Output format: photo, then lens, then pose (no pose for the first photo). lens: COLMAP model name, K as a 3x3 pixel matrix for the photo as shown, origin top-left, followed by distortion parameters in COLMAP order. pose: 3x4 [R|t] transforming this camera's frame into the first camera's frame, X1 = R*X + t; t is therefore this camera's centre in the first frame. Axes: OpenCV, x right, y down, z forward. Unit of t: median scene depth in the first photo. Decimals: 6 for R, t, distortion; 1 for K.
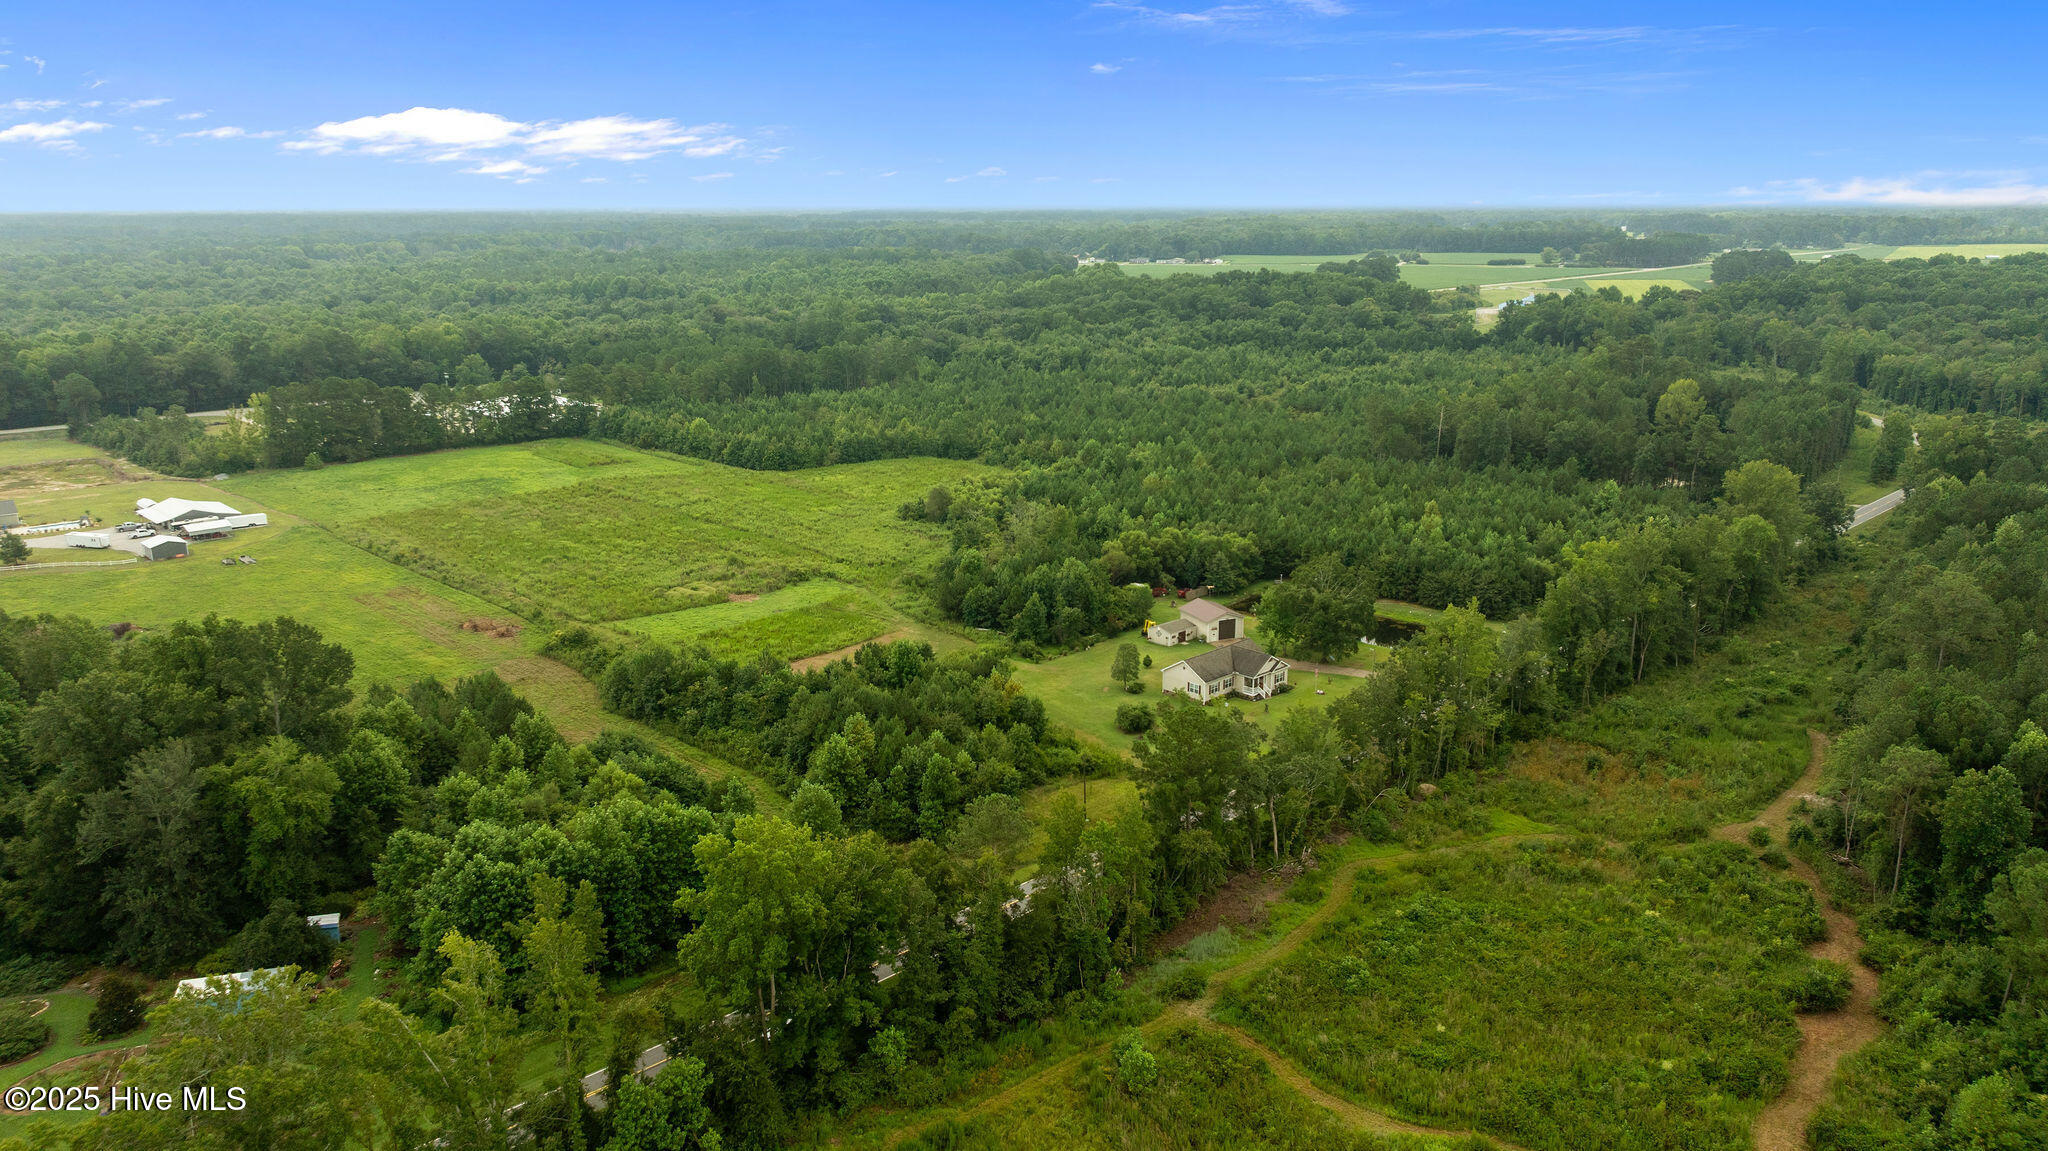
lens RADIAL K [[1446.6, 0, 1024.0], [0, 1446.6, 575.5], [0, 0, 1]] dist [-0.034659, 0.052931]
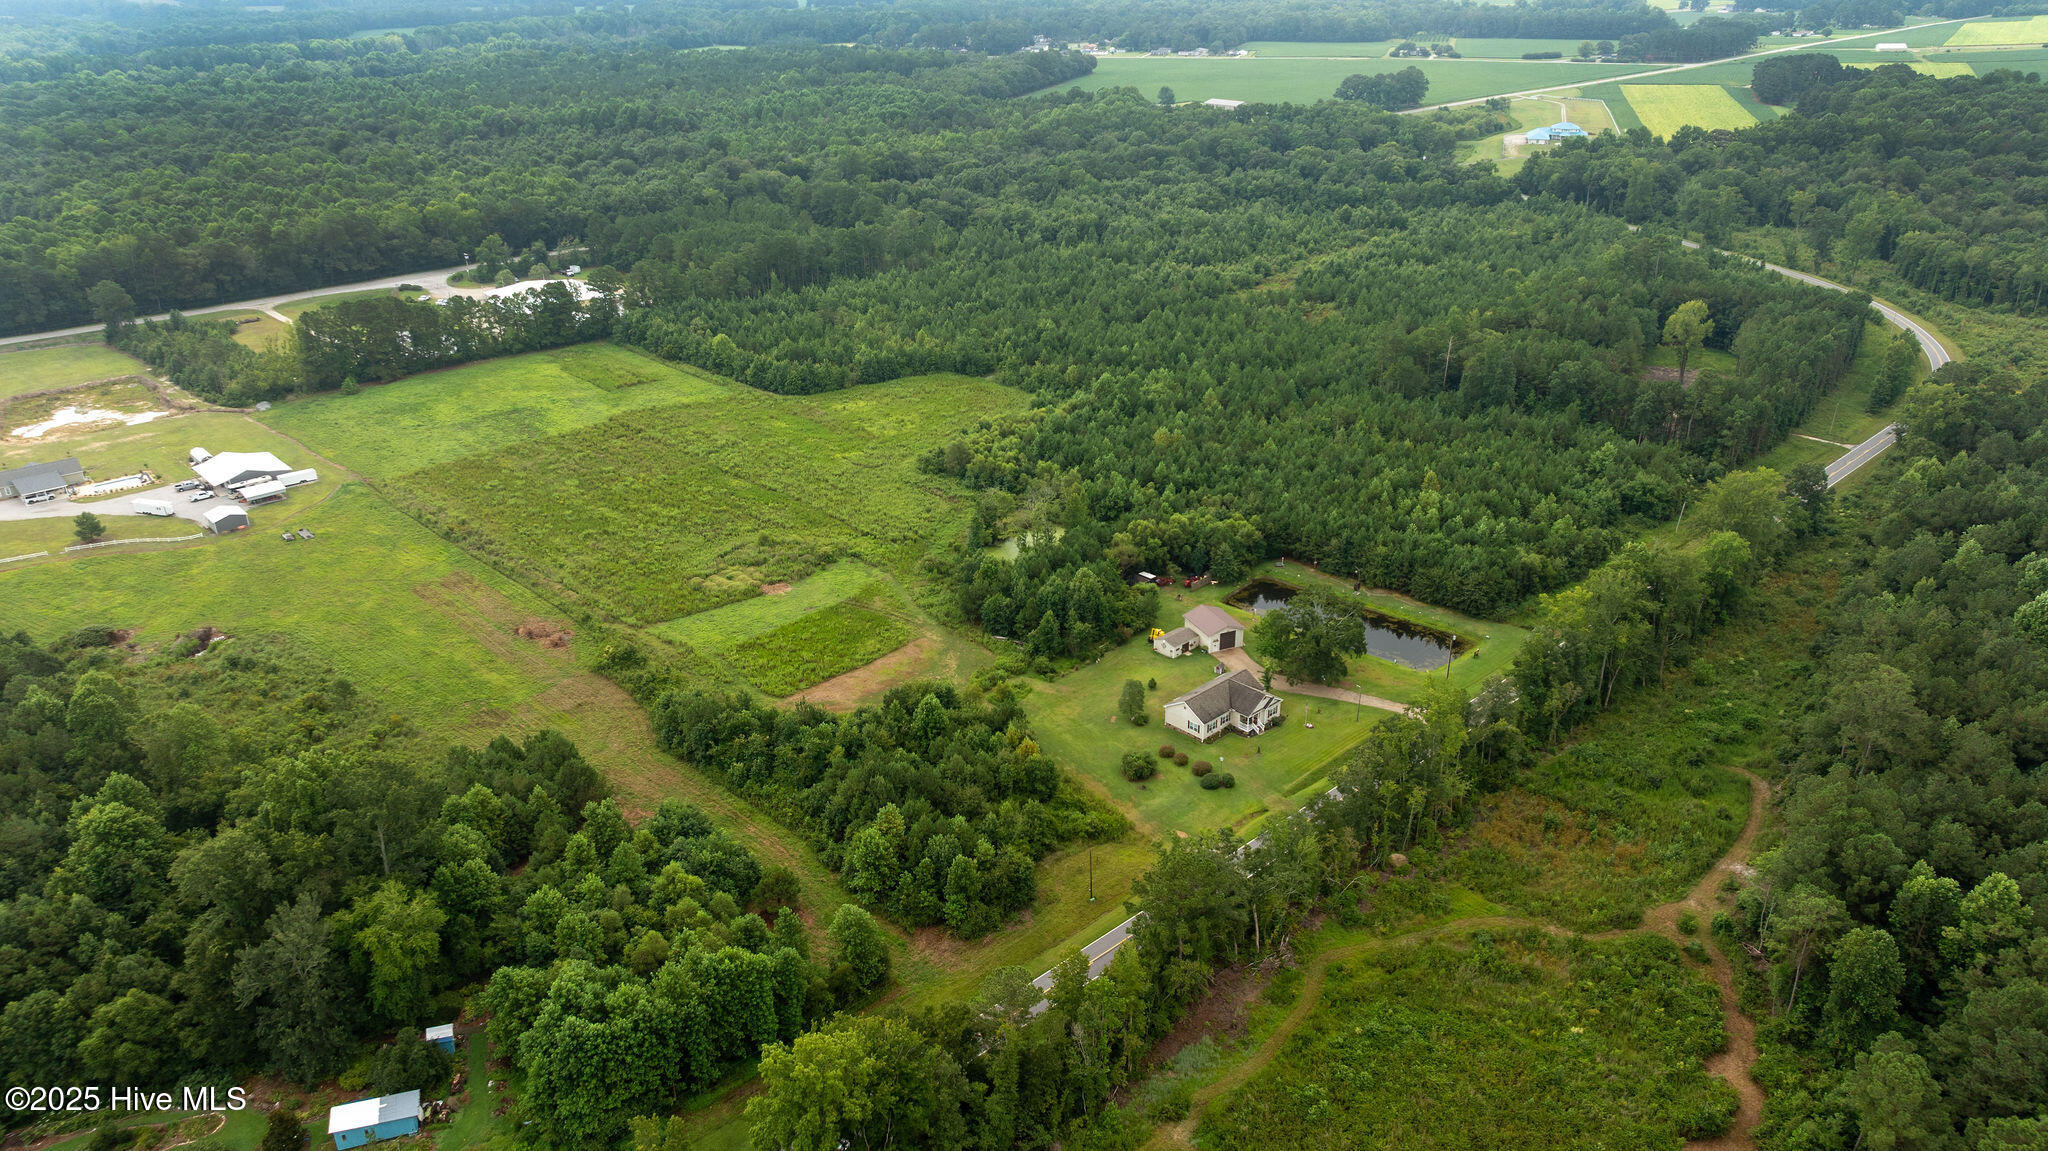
lens RADIAL K [[1446.6, 0, 1024.0], [0, 1446.6, 575.5], [0, 0, 1]] dist [-0.034659, 0.052931]
pose [[0.999887, -0.004115, -0.014482, 0.004408], [0.006462, 0.986108, 0.165981, -0.171598], [0.013597, -0.166056, 0.986023, -0.048207]]
